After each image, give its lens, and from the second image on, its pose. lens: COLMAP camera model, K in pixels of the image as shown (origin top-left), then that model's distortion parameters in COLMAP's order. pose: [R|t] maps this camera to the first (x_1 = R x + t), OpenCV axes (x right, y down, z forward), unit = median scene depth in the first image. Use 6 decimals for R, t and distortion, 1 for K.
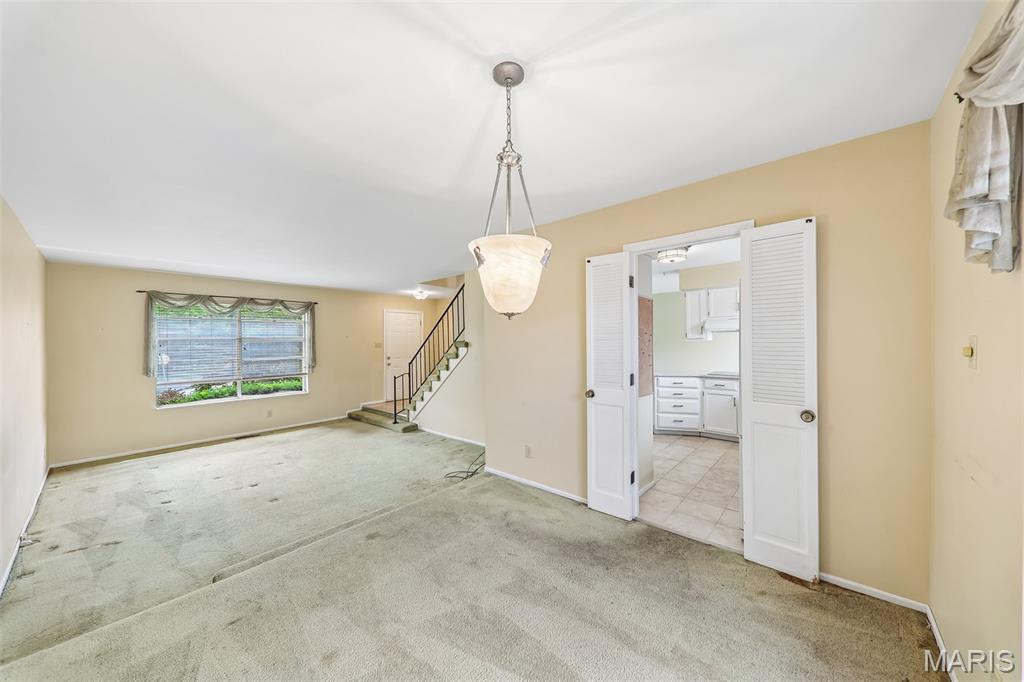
lens RADIAL K [[355.0, 0, 513.0], [0, 355.0, 342.9], [0, 0, 1]] dist [0.012034, -0.006101]
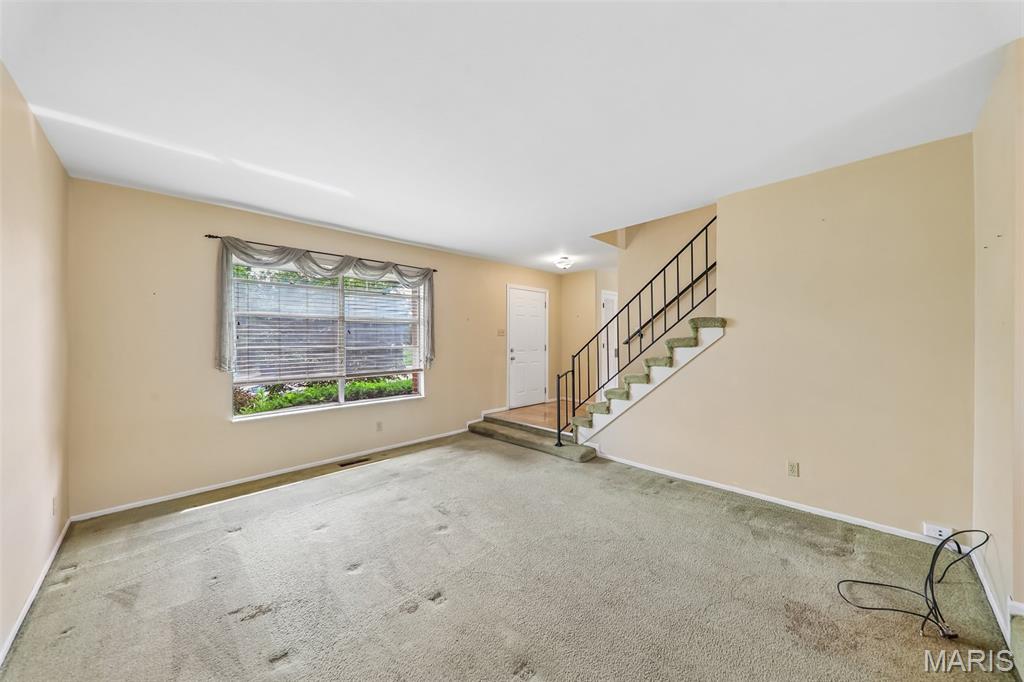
lens RADIAL K [[356.4, 0, 512.0], [0, 356.4, 341.0], [0, 0, 1]] dist [0.013474, -0.006083]
pose [[0.996499, 0.003552, -0.083532, -0.369608], [-0.003924, 0.999983, -0.004287, 0.033844], [0.083515, 0.004600, 0.996496, 0.331302]]
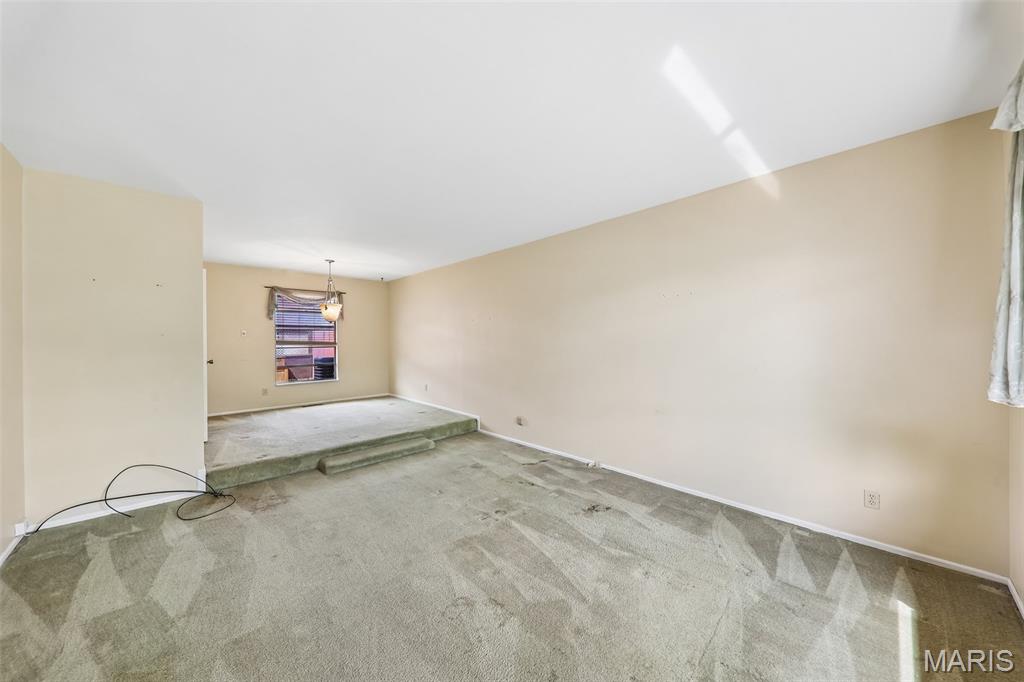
lens RADIAL K [[356.4, 0, 512.0], [0, 356.4, 341.0], [0, 0, 1]] dist [0.013474, -0.006083]
pose [[-0.996152, 0.011204, 0.086918, -0.535583], [0.012160, 0.999871, 0.010473, 0.029332], [-0.086789, 0.011489, -0.996160, 1.071027]]
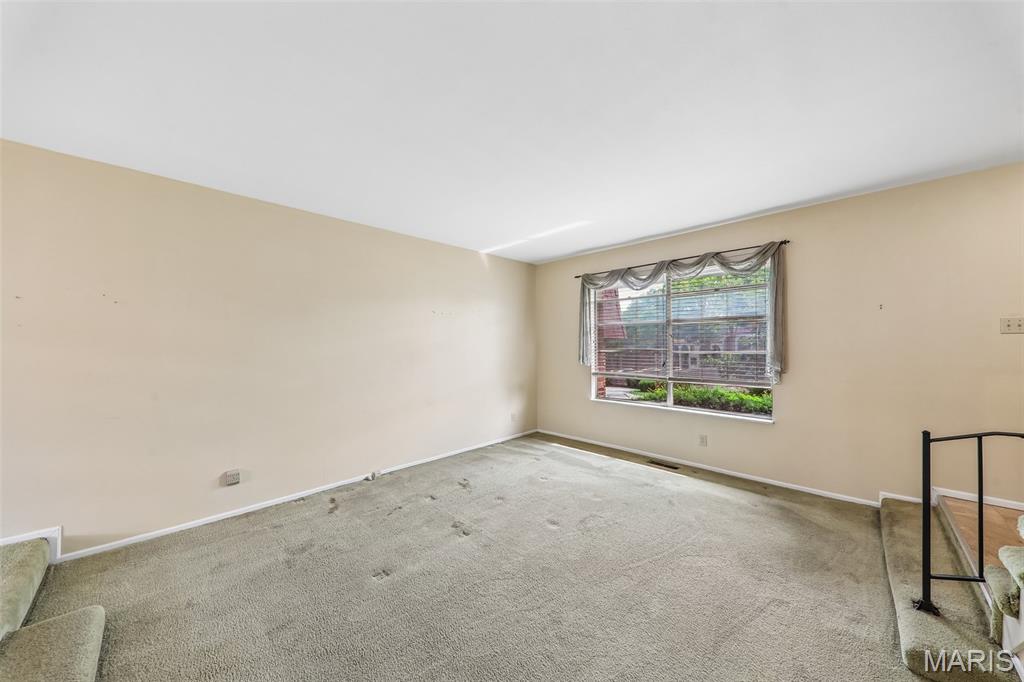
lens RADIAL K [[355.0, 0, 513.0], [0, 355.0, 342.9], [0, 0, 1]] dist [0.012034, -0.006101]
pose [[-0.065097, 0.005047, -0.997866, -0.045493], [-0.001377, 0.999986, 0.005147, 0.026189], [0.997878, 0.001709, -0.065089, 0.717614]]
